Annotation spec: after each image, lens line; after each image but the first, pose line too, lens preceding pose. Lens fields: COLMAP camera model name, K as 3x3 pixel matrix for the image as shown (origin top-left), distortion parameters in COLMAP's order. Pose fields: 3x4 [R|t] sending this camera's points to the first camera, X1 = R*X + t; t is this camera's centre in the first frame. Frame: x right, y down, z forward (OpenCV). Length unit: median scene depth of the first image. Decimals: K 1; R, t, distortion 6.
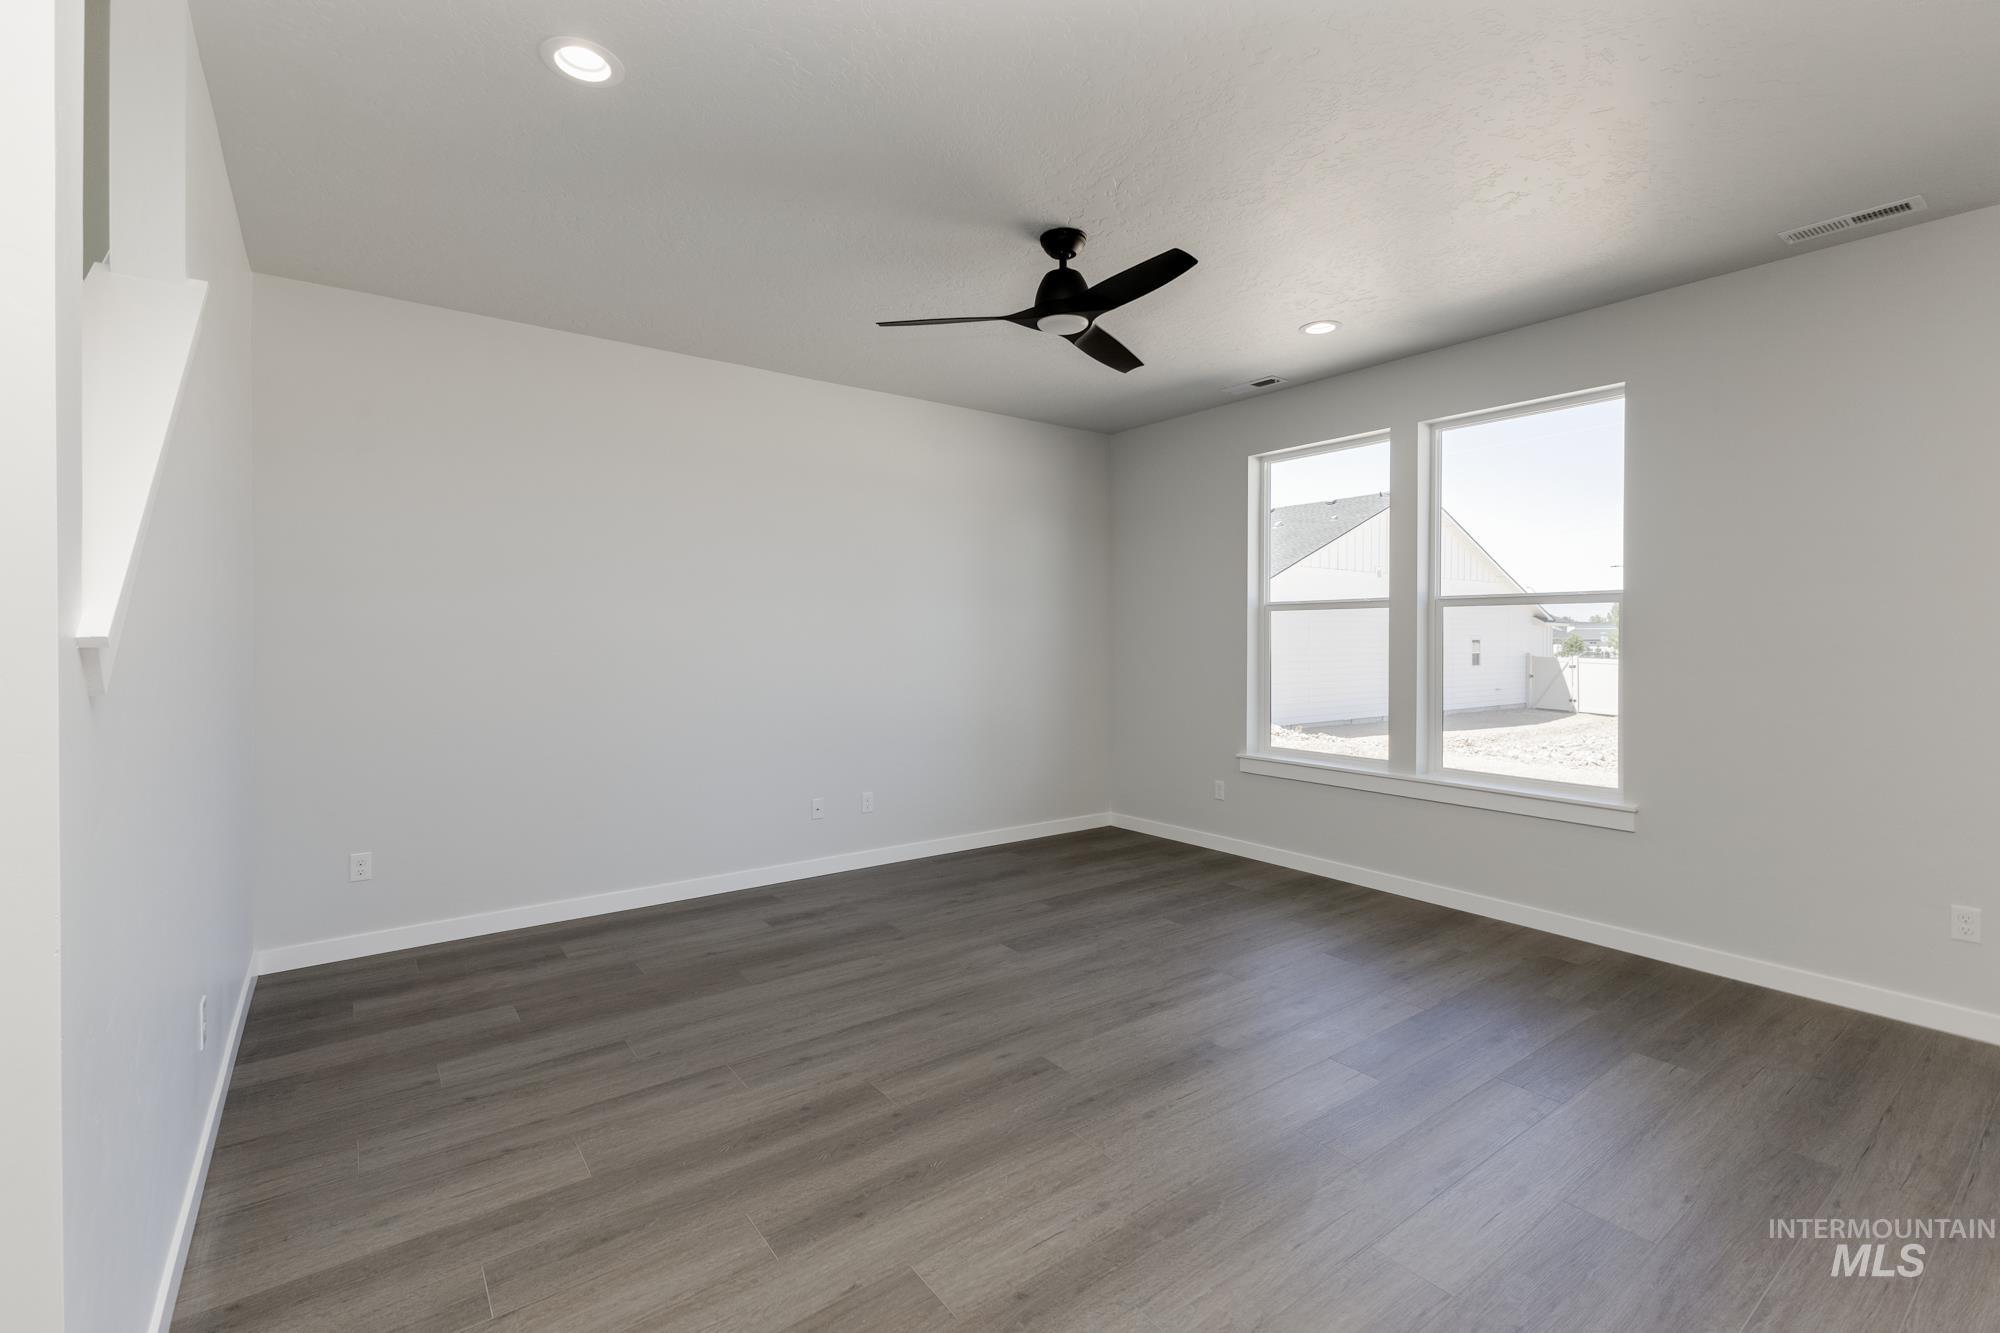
lens RADIAL K [[860.7, 0, 998.9], [0, 860.7, 645.1], [0, 0, 1]] dist [0.013906, 0.000120]
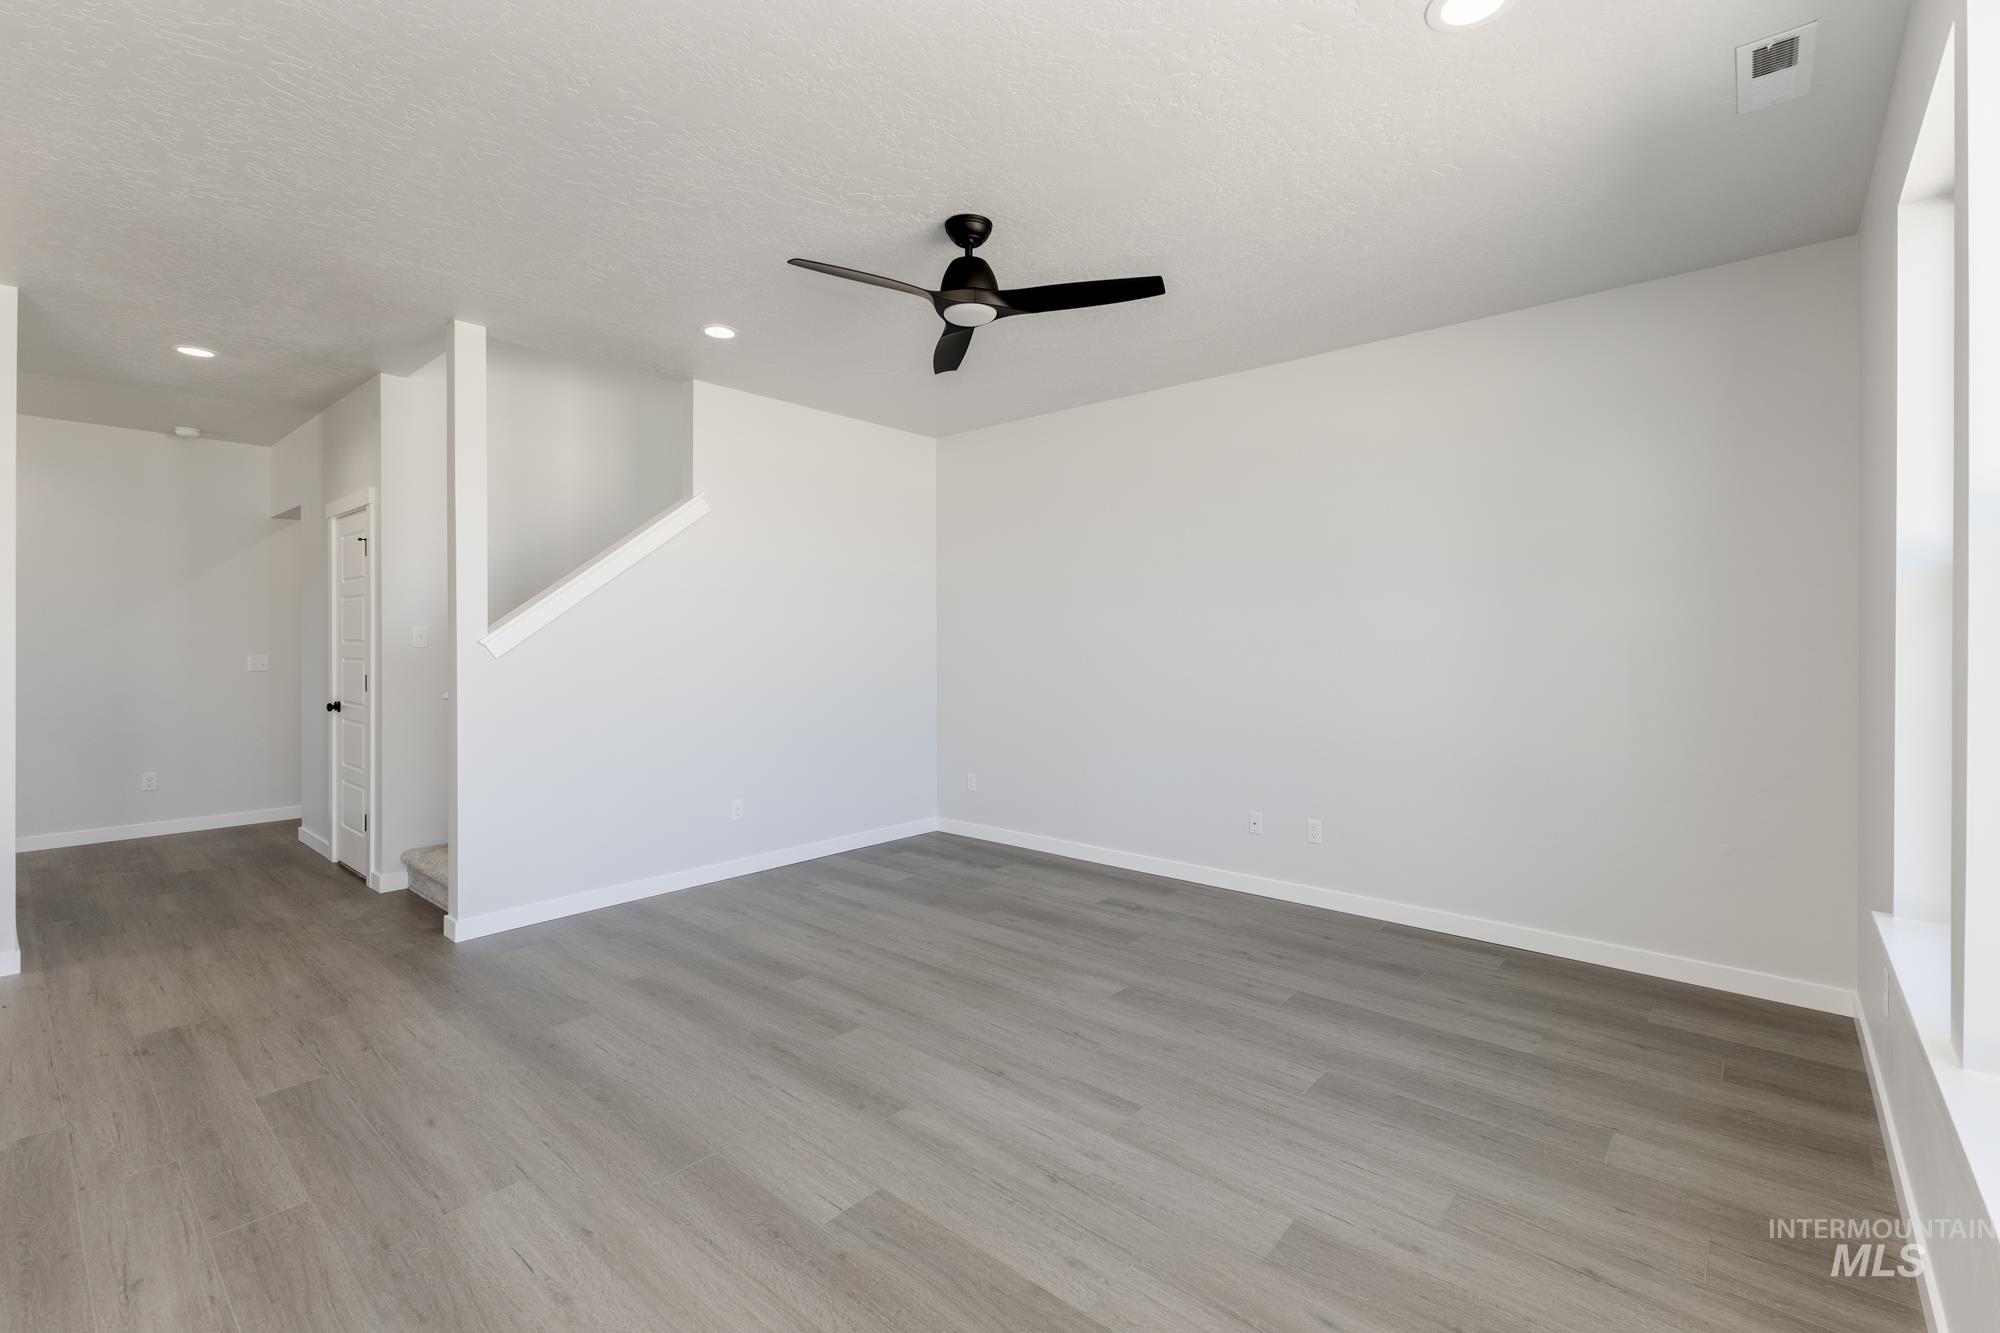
lens RADIAL K [[860.7, 0, 998.9], [0, 860.7, 645.1], [0, 0, 1]] dist [0.013906, 0.000120]
pose [[0.226389, 0.000086, -0.974037, 0.847315], [-0.008954, 0.999958, -0.001993, 0.002585], [0.973996, 0.009173, 0.226381, 0.687246]]
